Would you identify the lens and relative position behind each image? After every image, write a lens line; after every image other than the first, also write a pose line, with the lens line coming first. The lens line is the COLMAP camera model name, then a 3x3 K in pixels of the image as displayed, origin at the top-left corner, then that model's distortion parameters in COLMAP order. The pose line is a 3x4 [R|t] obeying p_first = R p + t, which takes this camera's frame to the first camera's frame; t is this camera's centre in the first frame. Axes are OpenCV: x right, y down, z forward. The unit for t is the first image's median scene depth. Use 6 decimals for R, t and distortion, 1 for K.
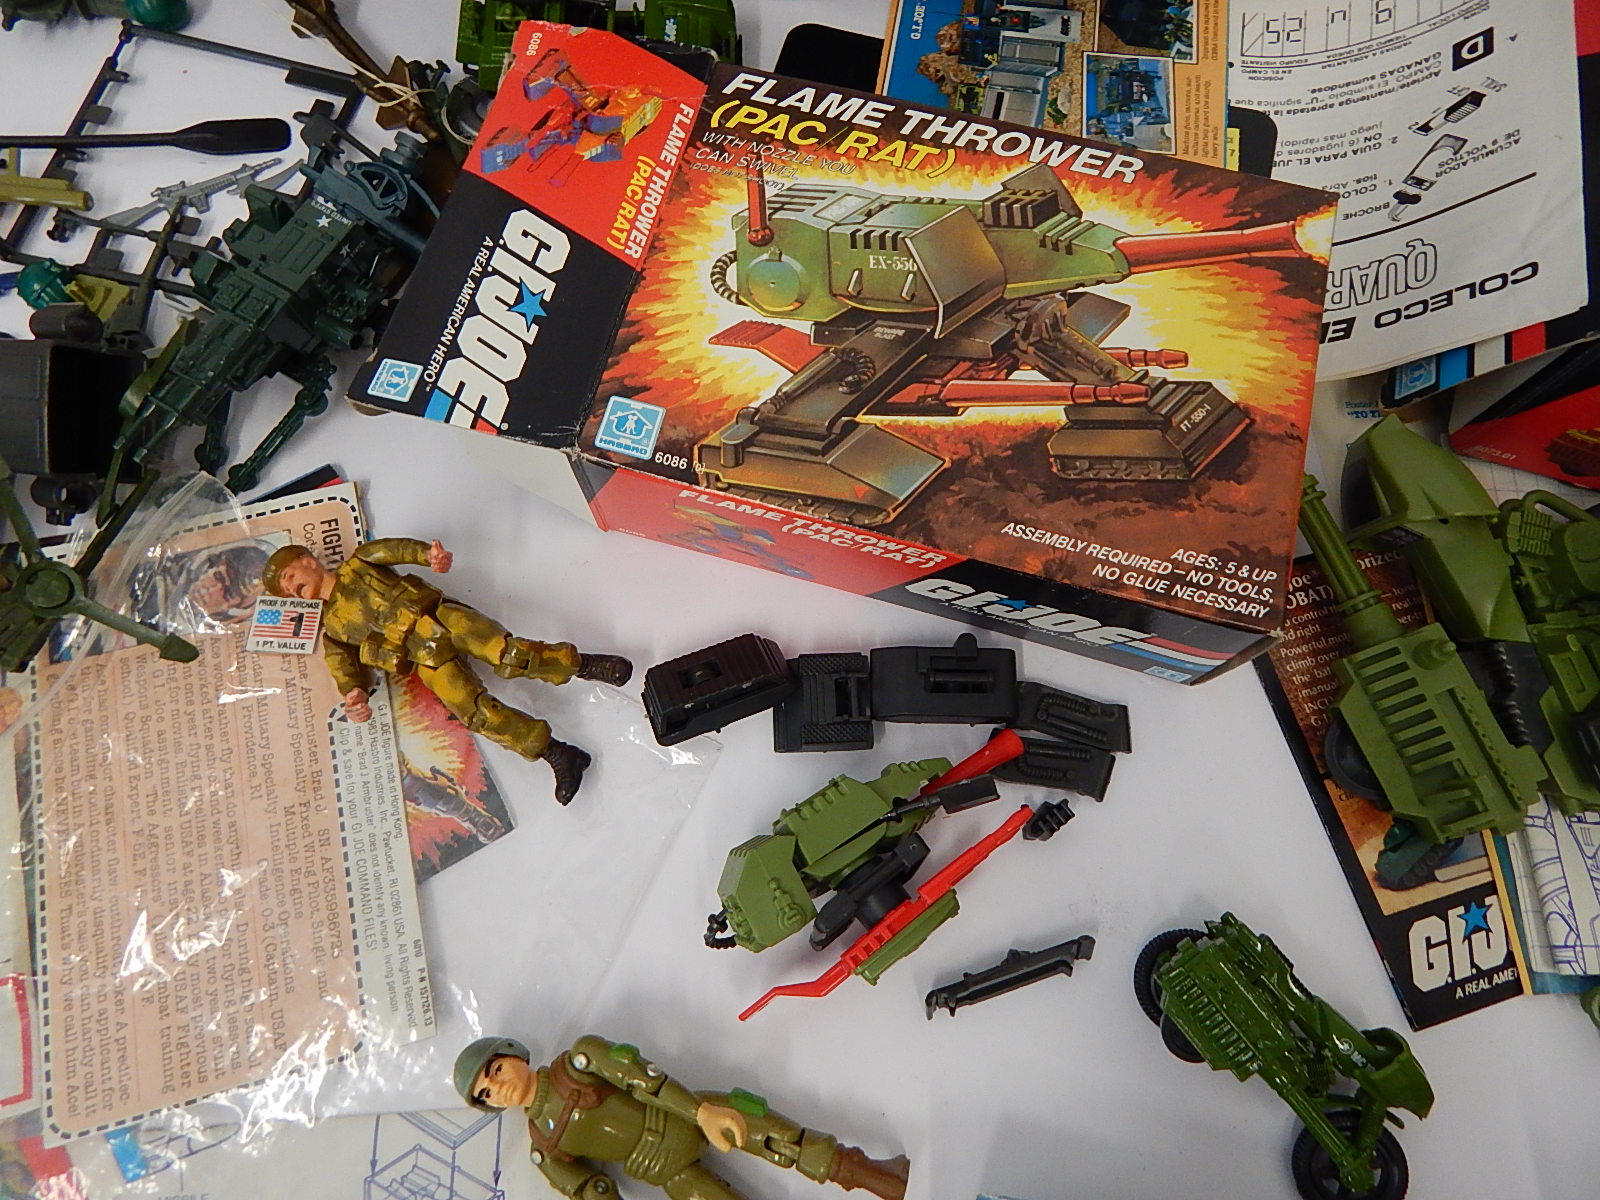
lens RADIAL K [[1048.4, 0, 795.8], [0, 1048.4, 598.1], [0, 0, 1]] dist [-0.002621, -0.003972]
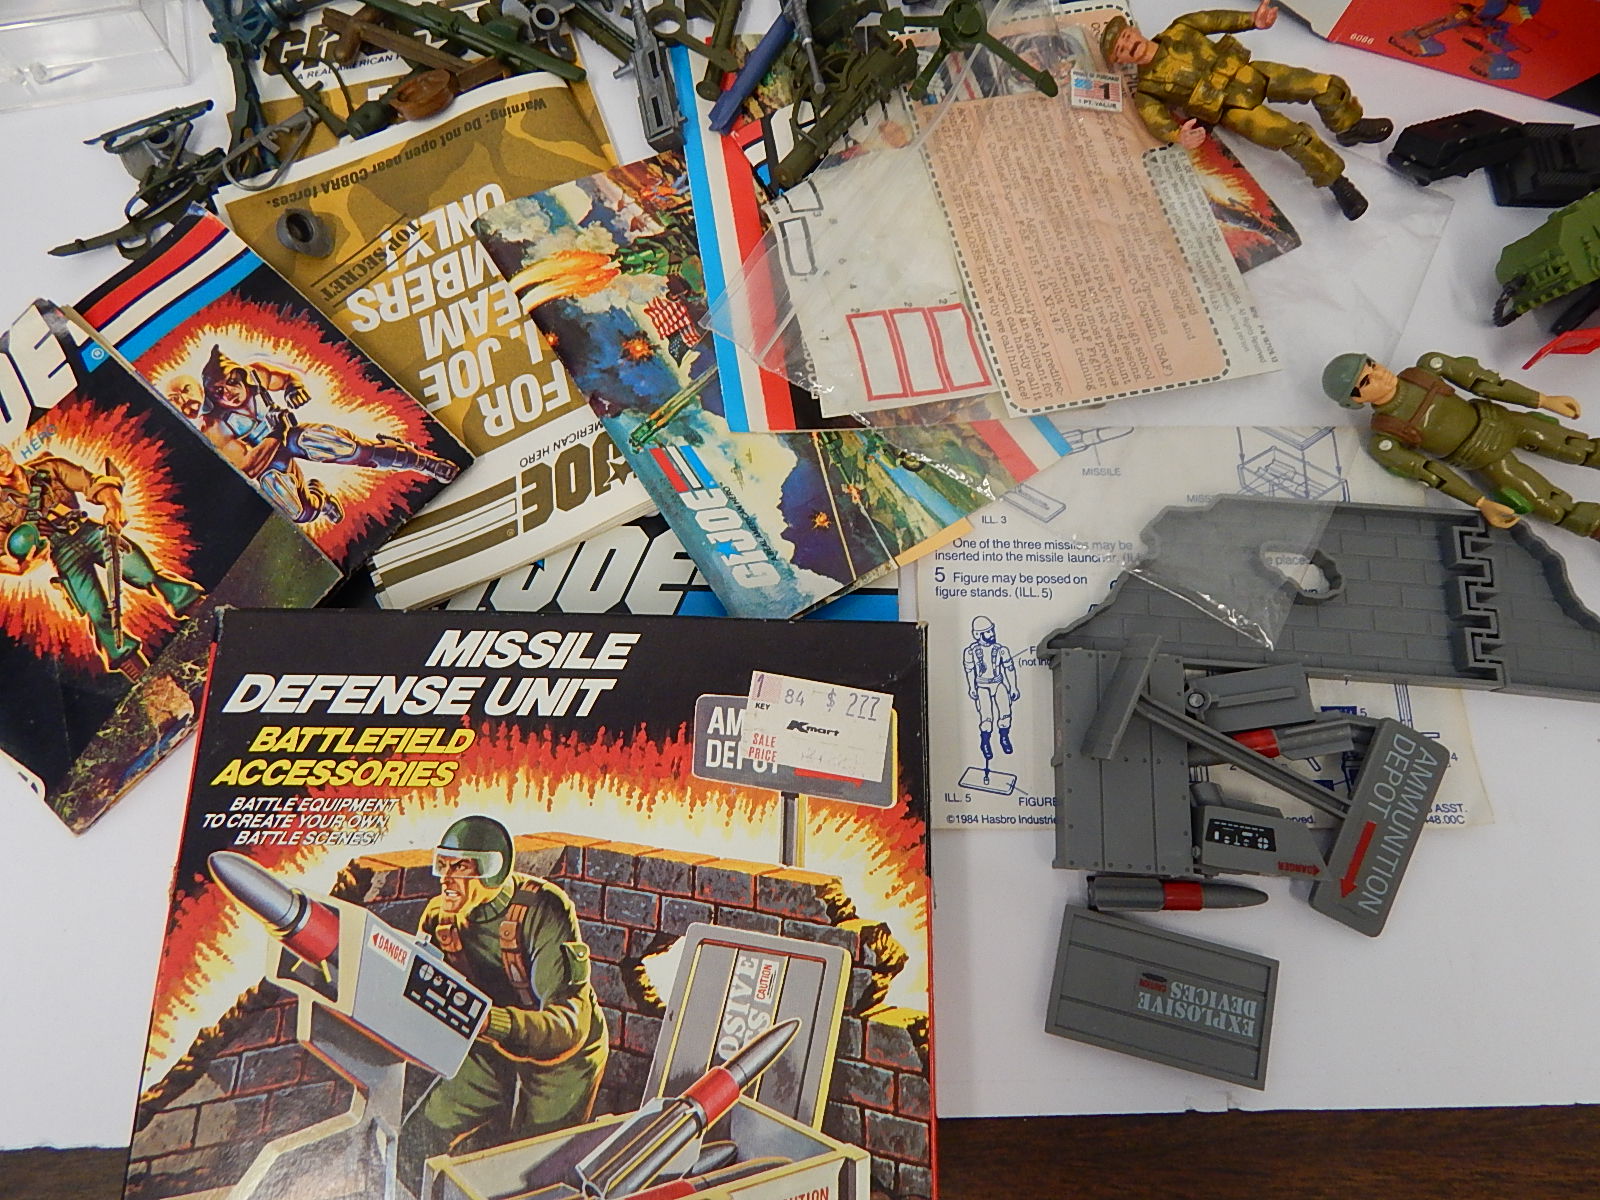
lens RADIAL K [[1035.6, 0, 787.0], [0, 1035.6, 593.8], [0, 0, 1]] dist [-0.003089, -0.001592]
pose [[0.998492, 0.047261, -0.027930, -0.820443], [-0.046322, 0.998369, 0.033385, 0.618106], [0.029463, -0.032041, 0.999052, -0.258457]]
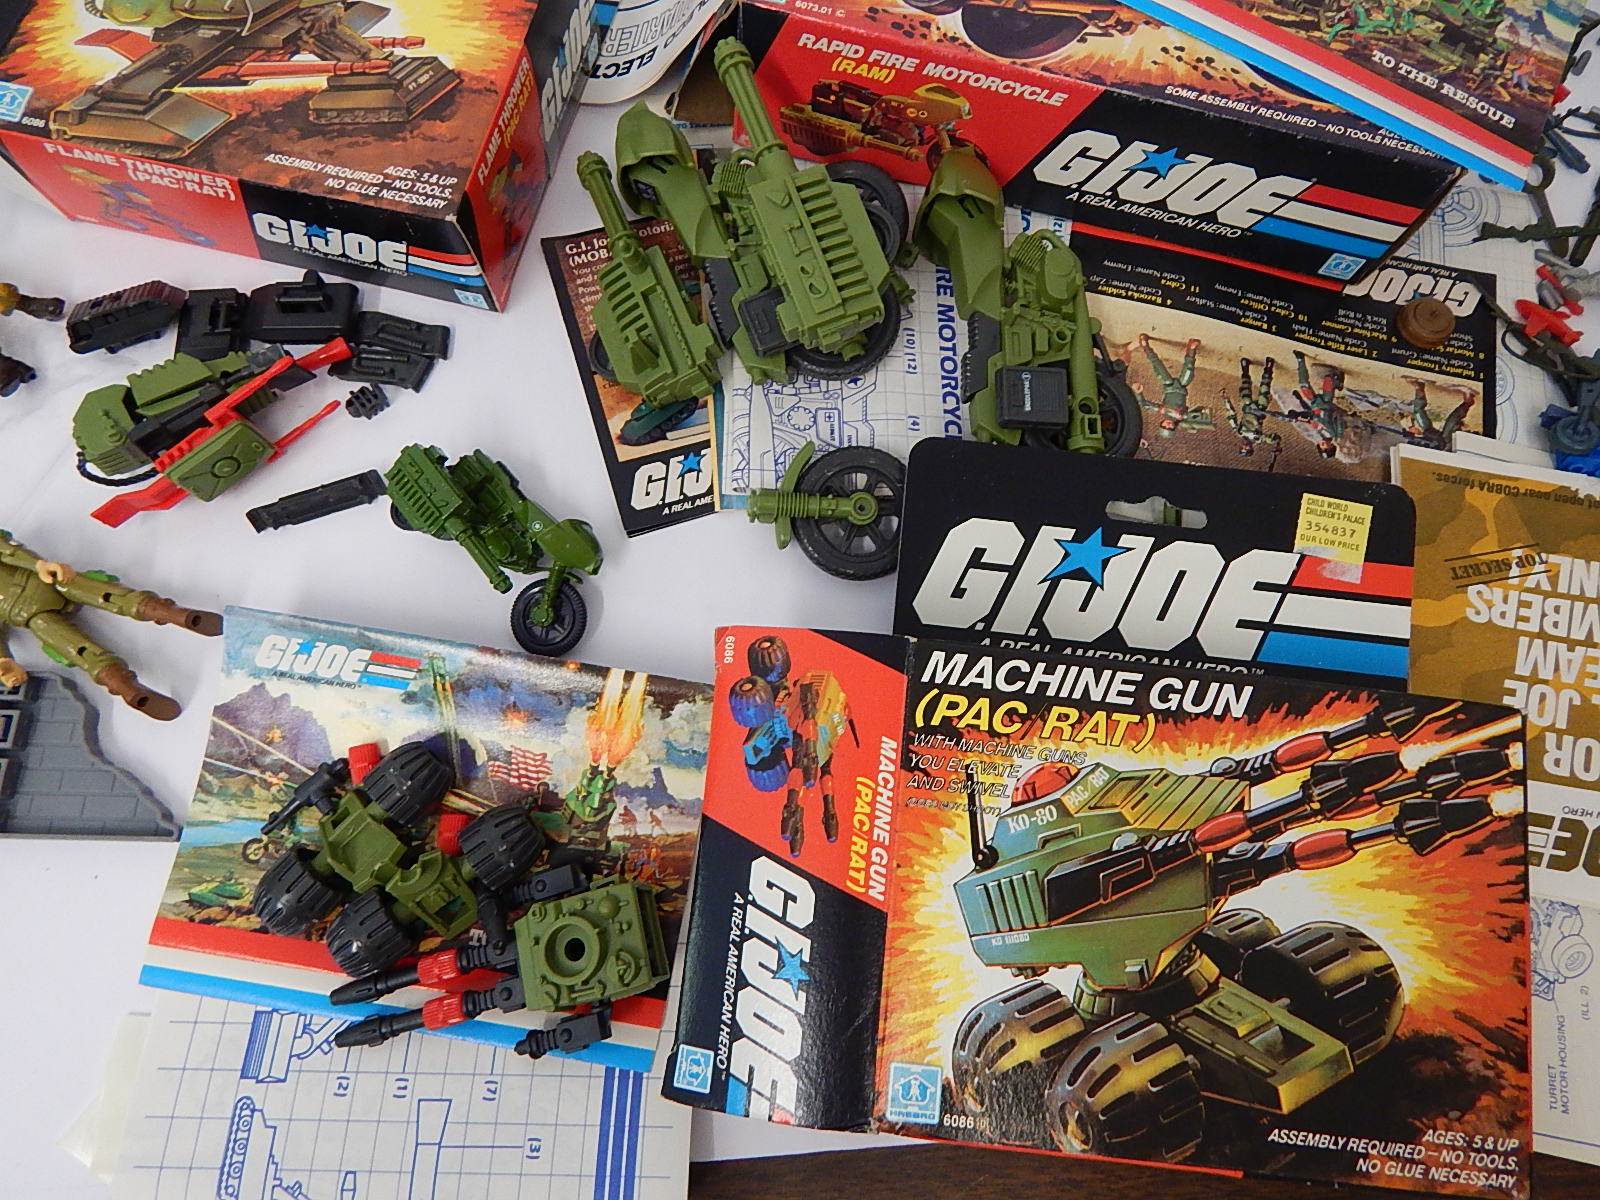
lens RADIAL K [[1037.6, 0, 811.0], [0, 1037.6, 590.2], [0, 0, 1]] dist [0.003485, -0.014596]
pose [[0.999301, -0.037320, -0.002184, 0.803055], [0.037328, 0.999297, 0.003463, 0.471442], [0.002053, -0.003542, 0.999992, -0.335157]]
